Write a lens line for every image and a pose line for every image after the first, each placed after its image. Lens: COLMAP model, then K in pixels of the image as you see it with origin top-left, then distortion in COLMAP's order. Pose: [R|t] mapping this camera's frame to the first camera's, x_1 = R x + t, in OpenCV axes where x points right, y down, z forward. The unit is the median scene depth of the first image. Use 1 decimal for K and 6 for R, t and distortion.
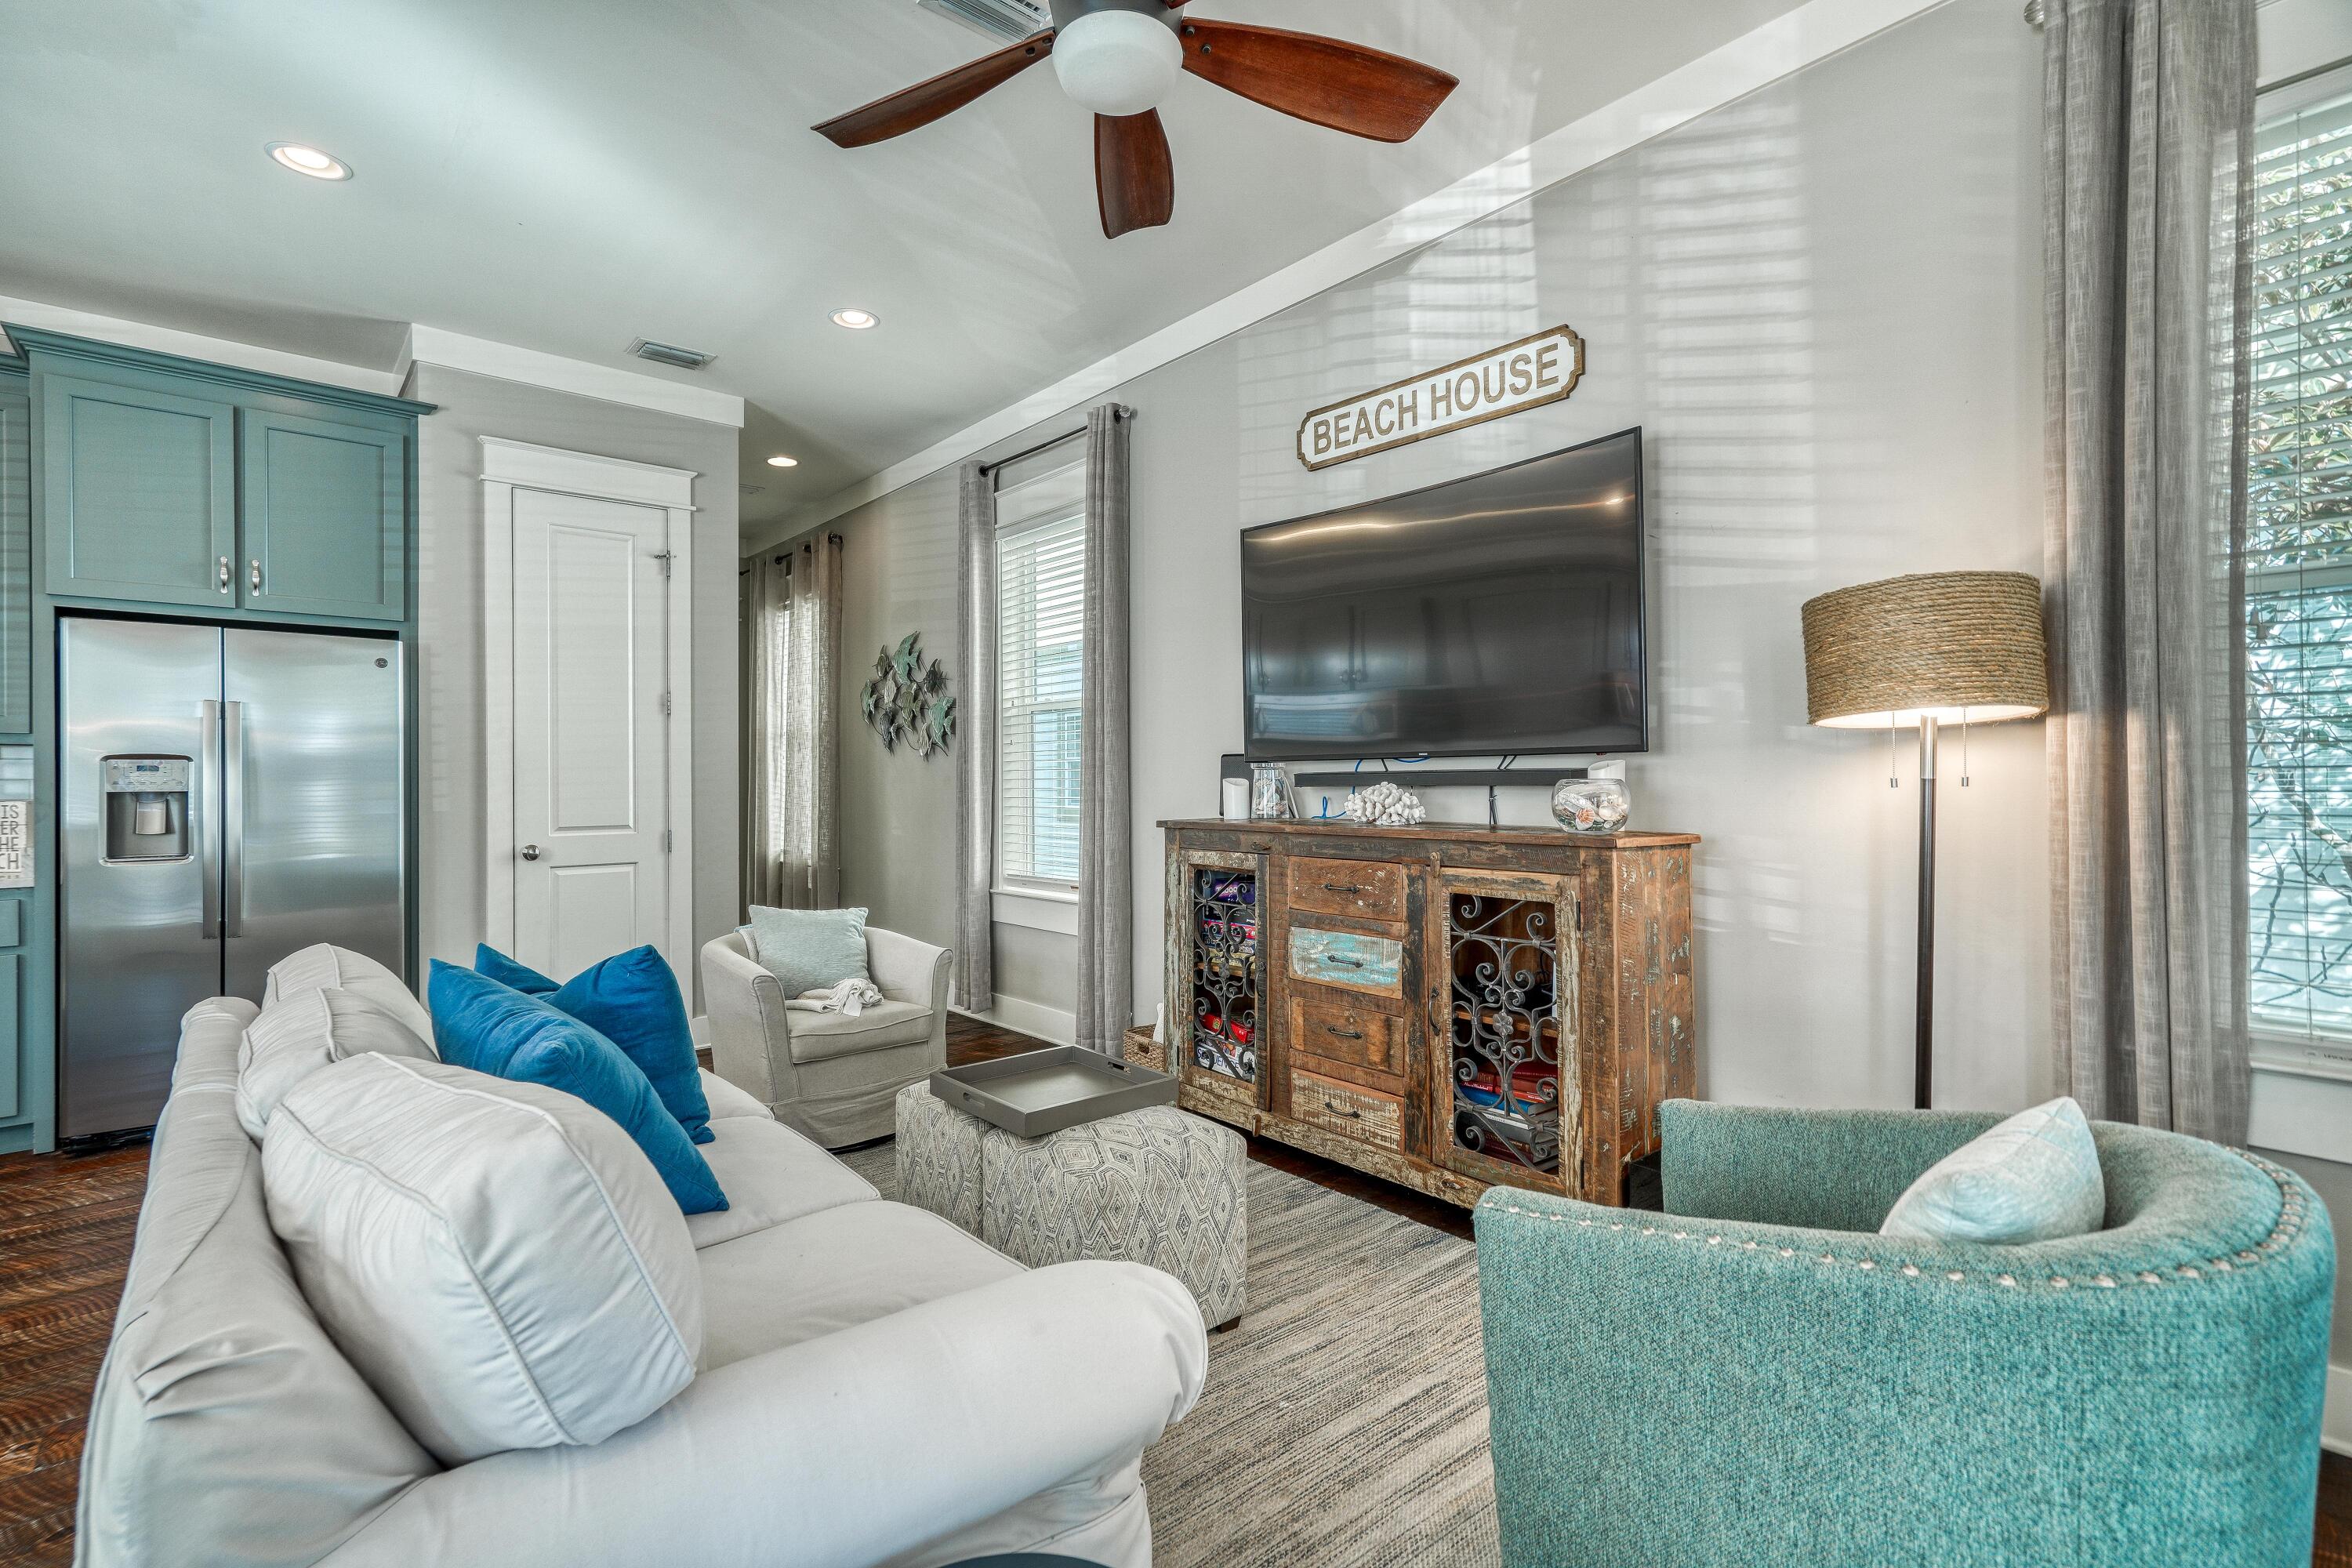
lens RADIAL K [[1064.7, 0, 1152.2], [0, 1064.7, 774.3], [0, 0, 1]] dist [0.004754, 0.002503]
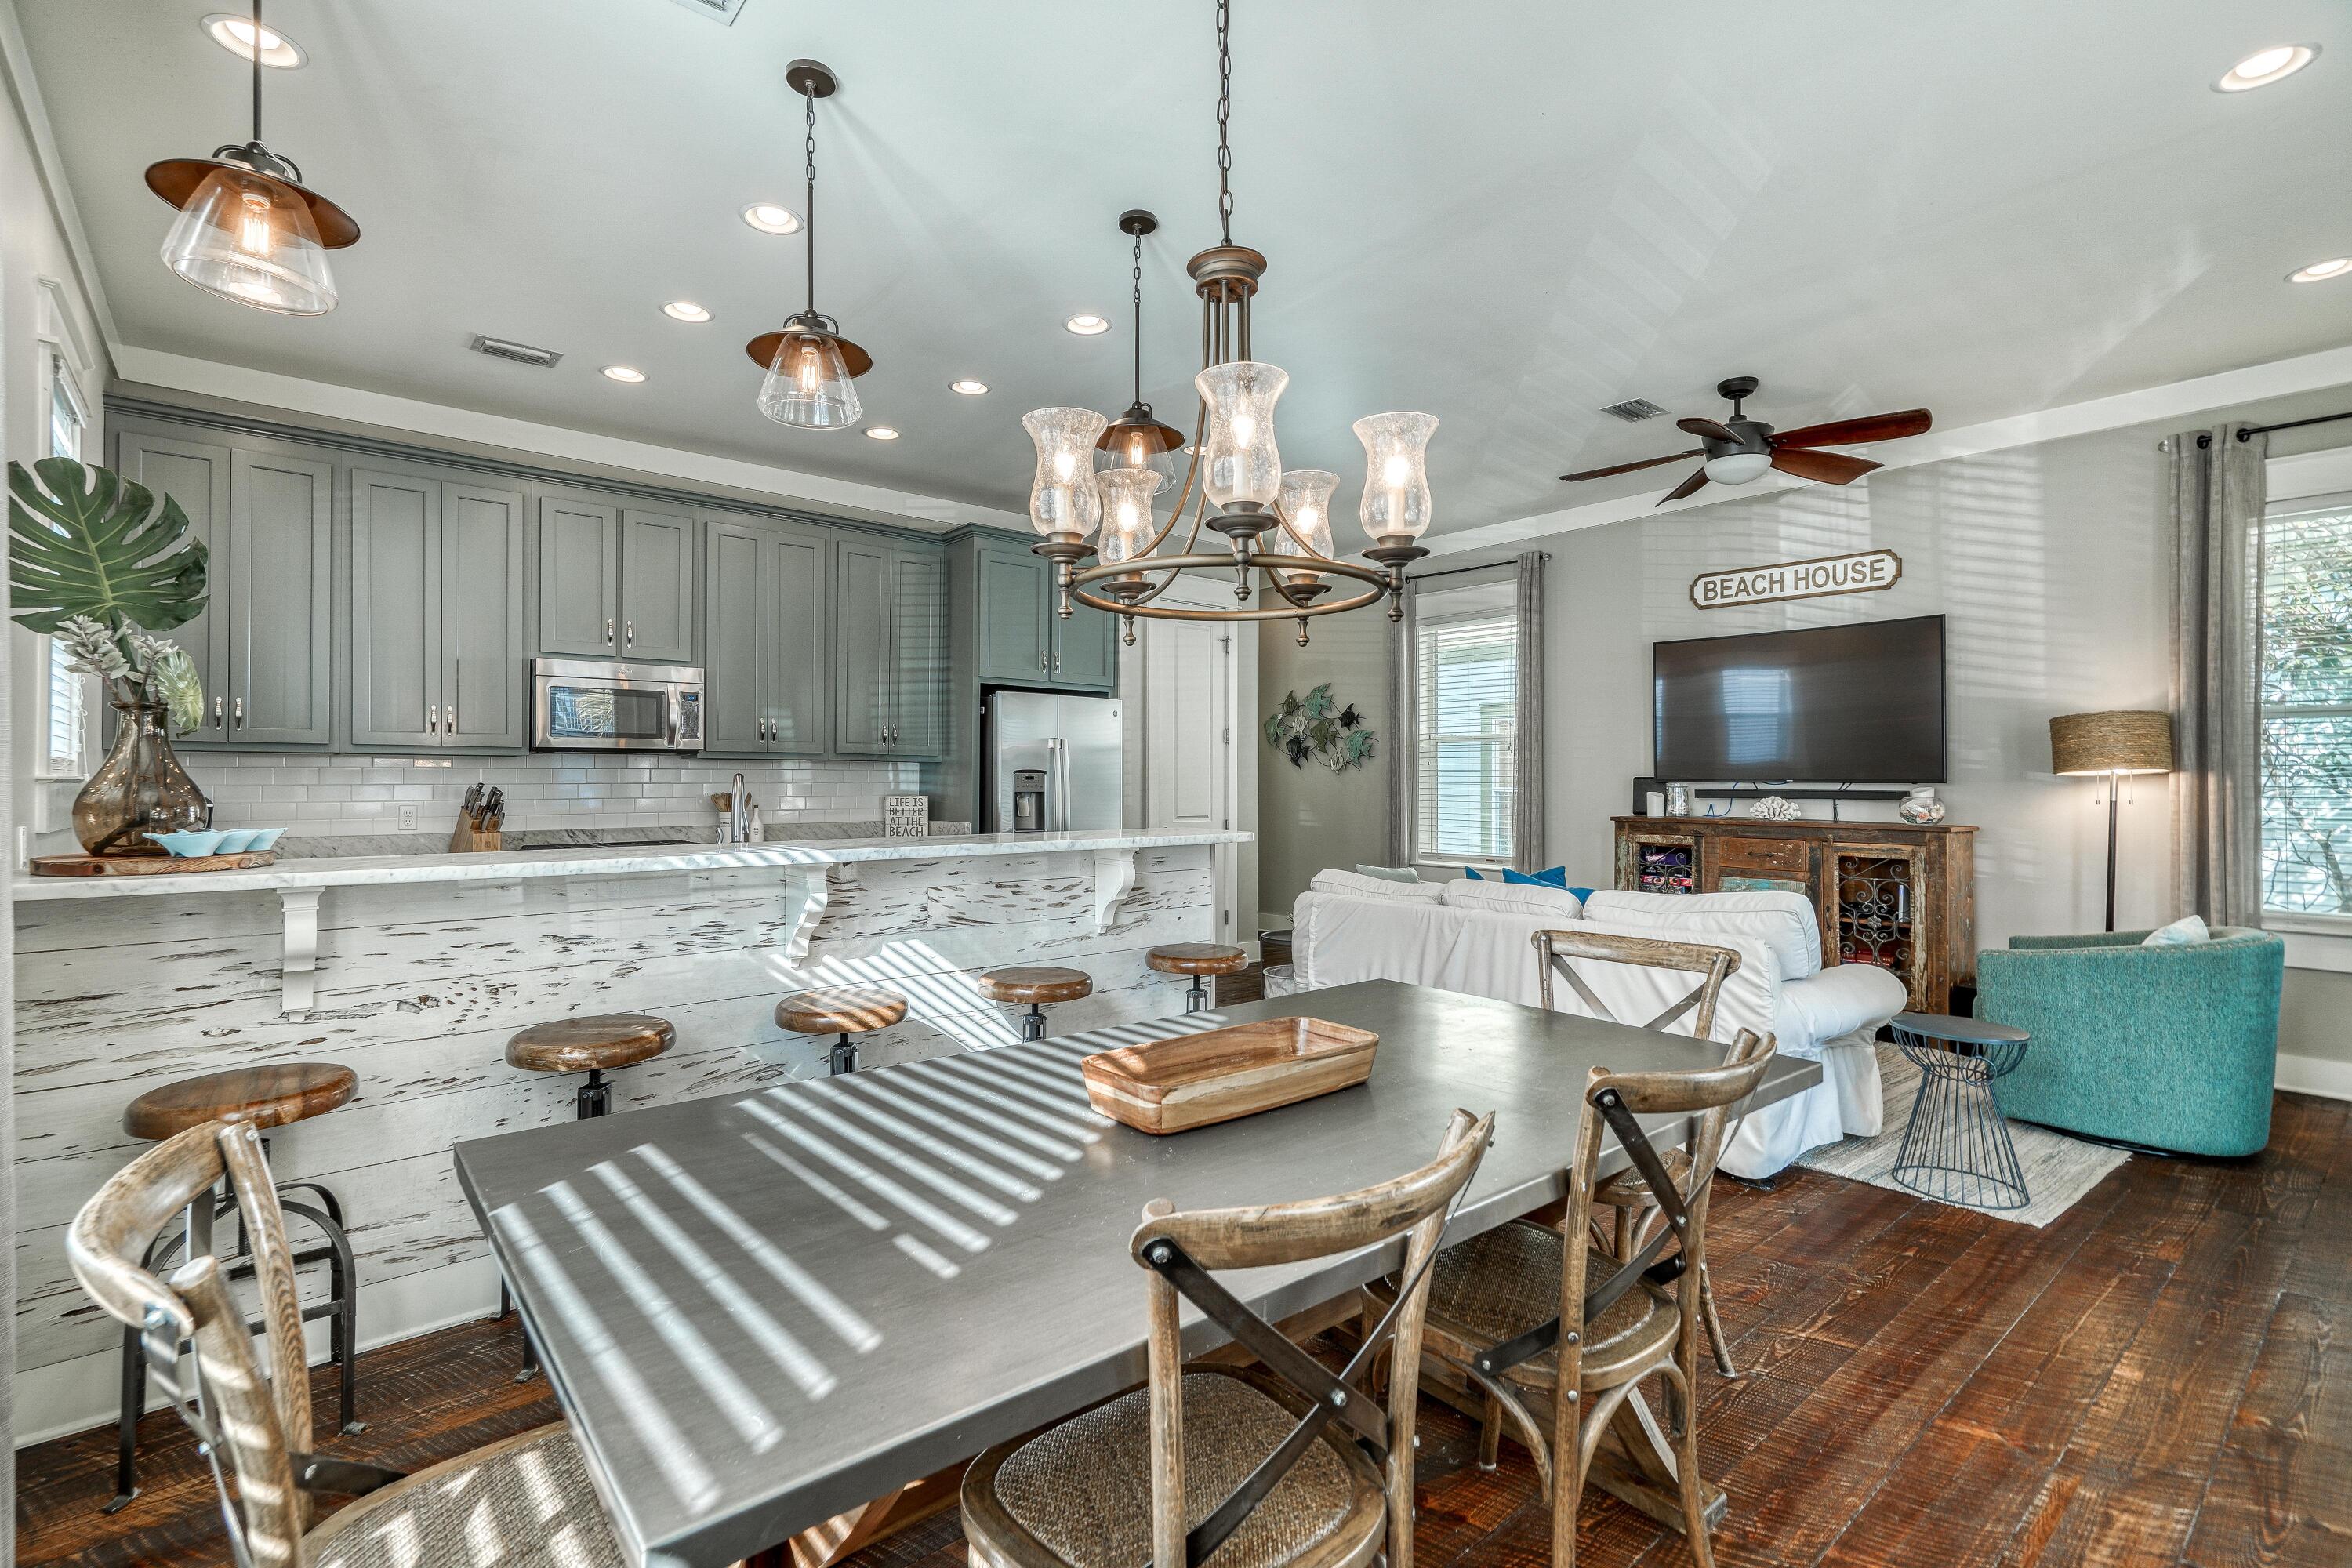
lens RADIAL K [[1064.7, 0, 1167.6], [0, 1064.7, 768.5], [0, 0, 1]] dist [0.004754, 0.002503]
pose [[0.999915, 0.012772, -0.002687, -0.934437], [-0.012789, 0.999899, -0.006198, -0.017554], [0.002607, 0.006232, 0.999977, -0.925833]]
